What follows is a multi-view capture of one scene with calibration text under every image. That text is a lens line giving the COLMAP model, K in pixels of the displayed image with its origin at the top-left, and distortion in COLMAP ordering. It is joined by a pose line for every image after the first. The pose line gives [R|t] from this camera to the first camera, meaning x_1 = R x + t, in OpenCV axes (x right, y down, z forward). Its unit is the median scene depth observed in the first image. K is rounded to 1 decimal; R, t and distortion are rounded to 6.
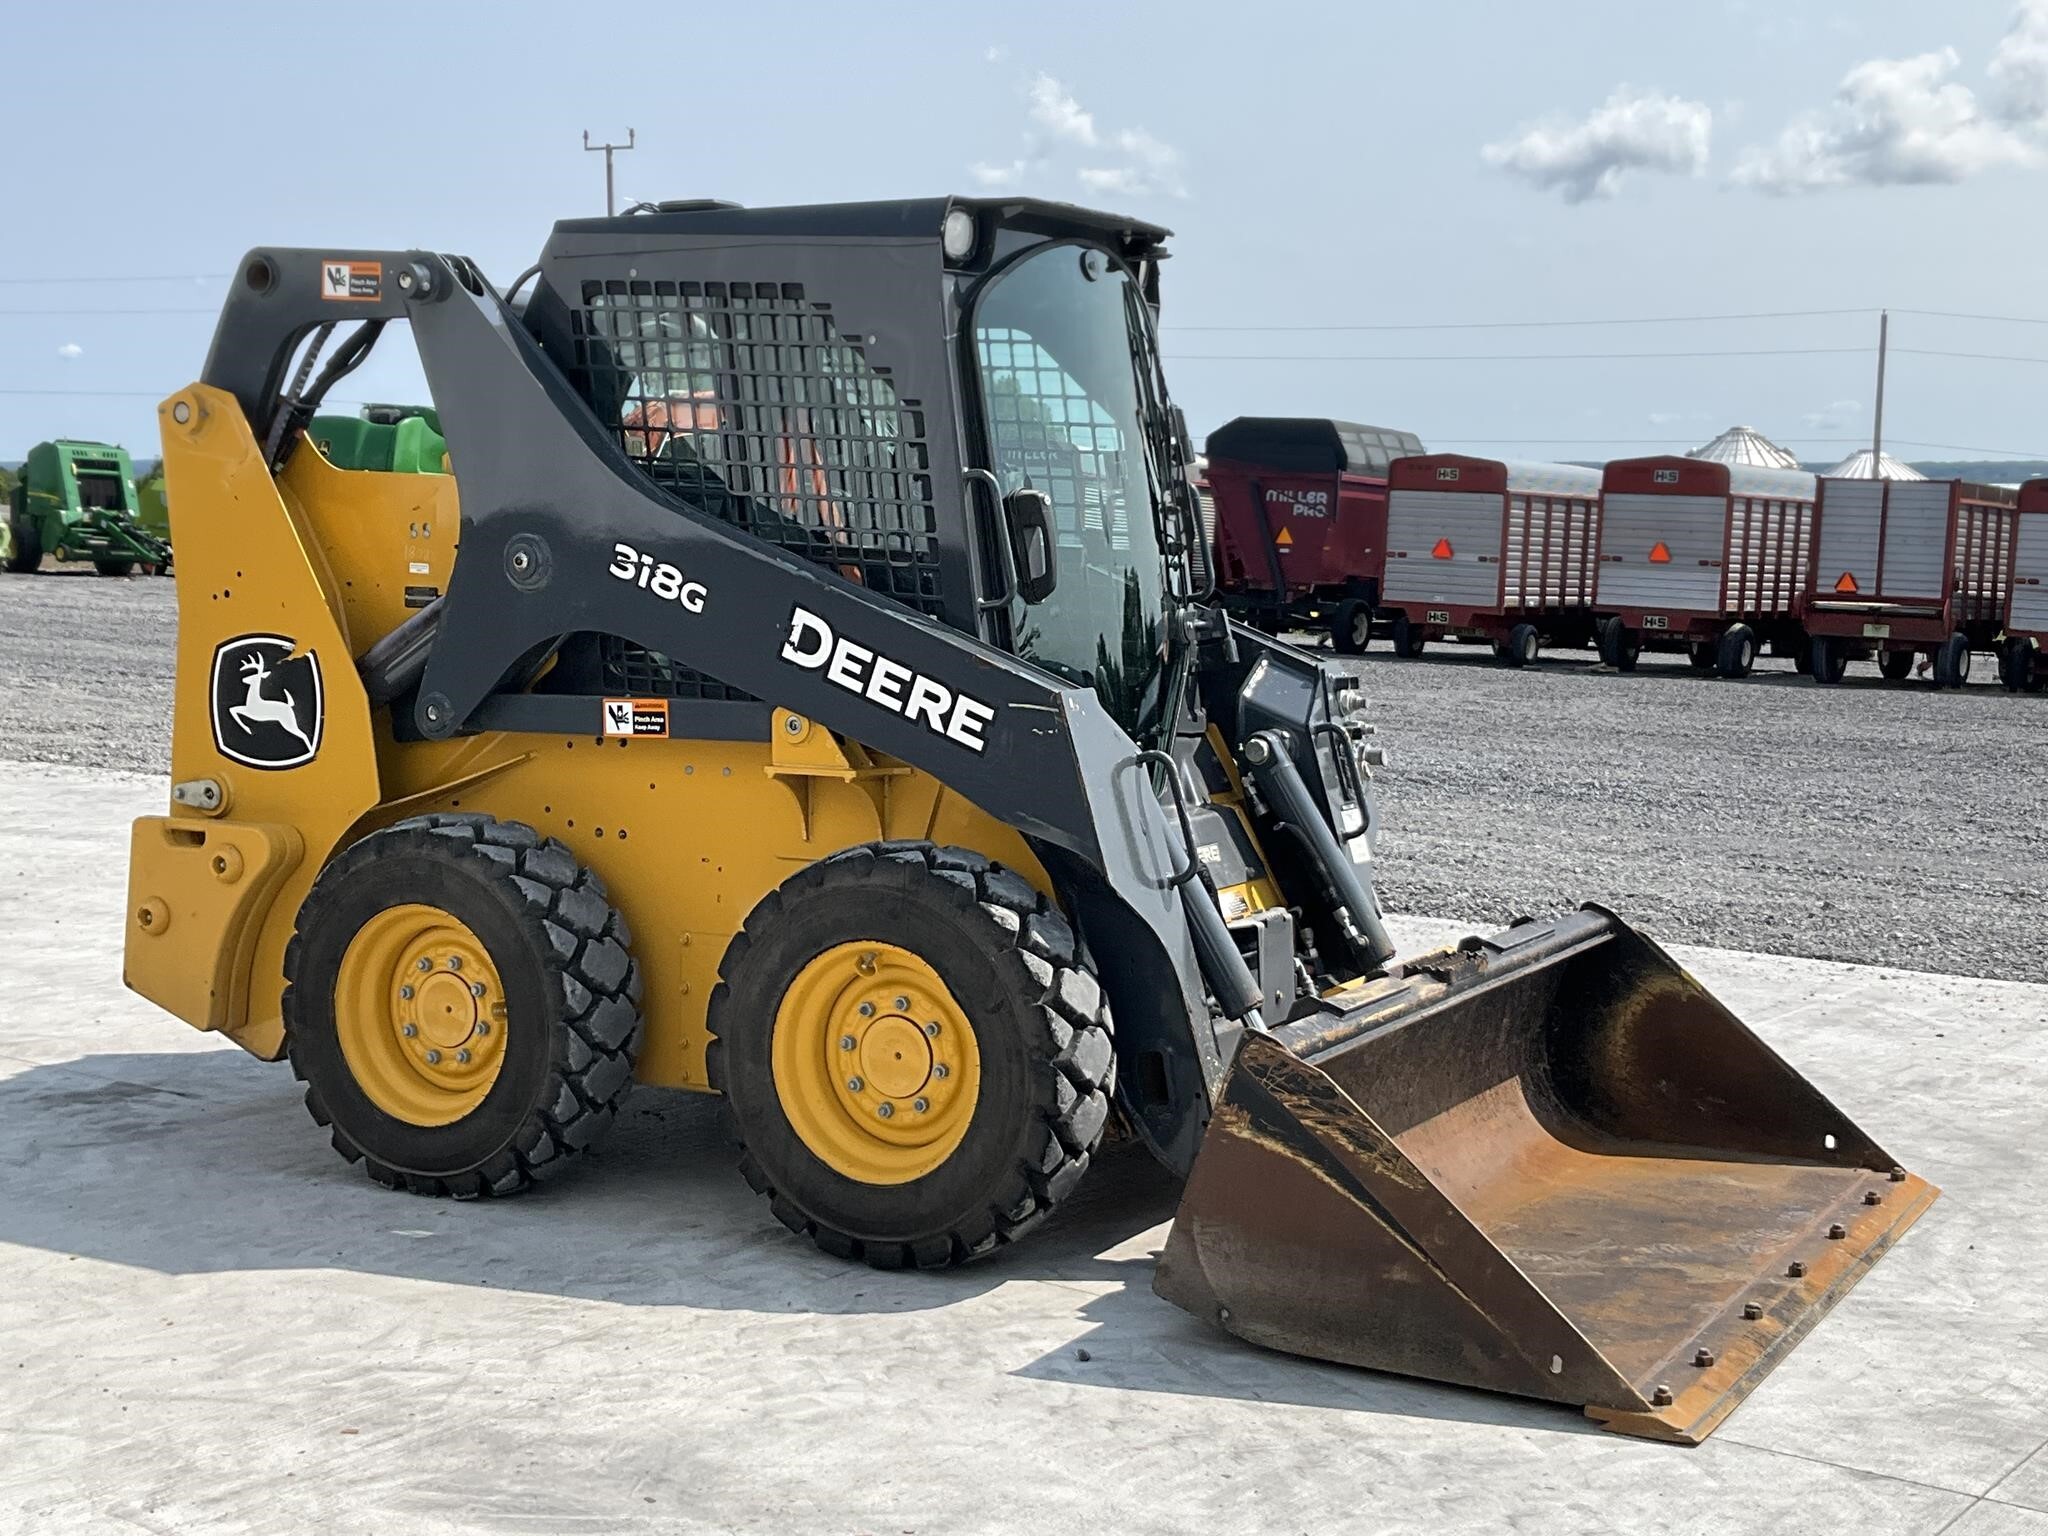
lens RADIAL K [[2723.5, 0, 1024.0], [0, 2723.5, 768.0], [0, 0, 1]] dist [0.001949, 0.065037]
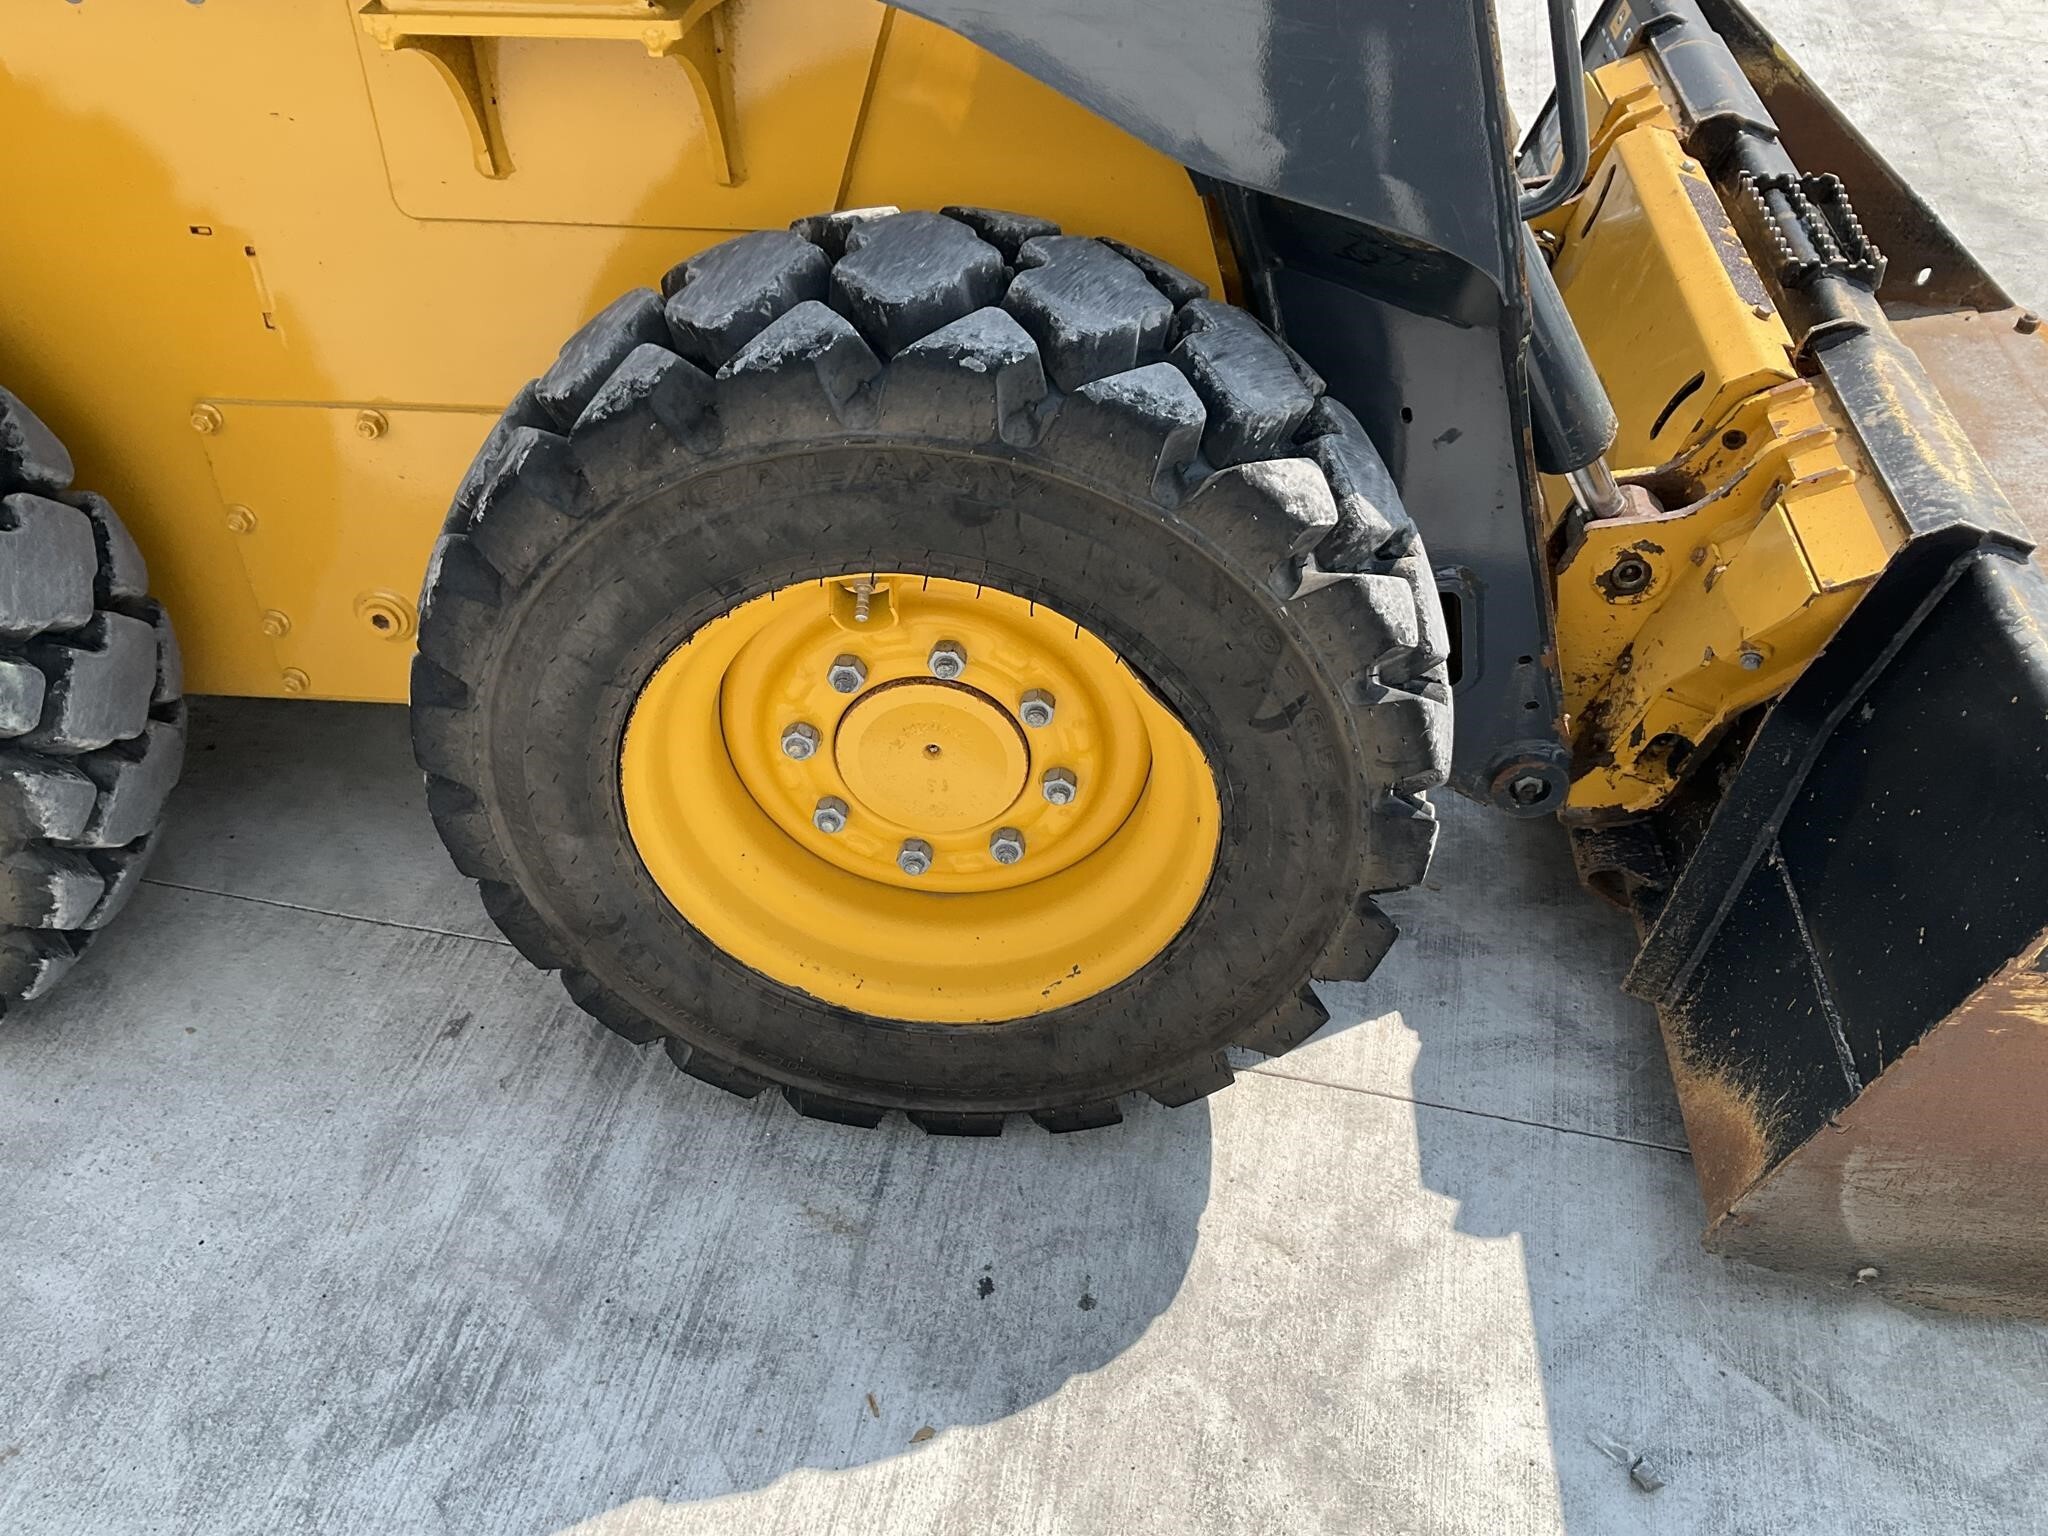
lens RADIAL K [[1712.7, 0, 1019.6], [0, 1712.7, 756.0], [0, 0, 1]] dist [0.092081, -0.196561]
pose [[0.914349, -0.272237, 0.299754, -0.110226], [0.044552, 0.803410, 0.593757, -0.049652], [-0.402468, -0.529547, 0.746726, 0.768342]]
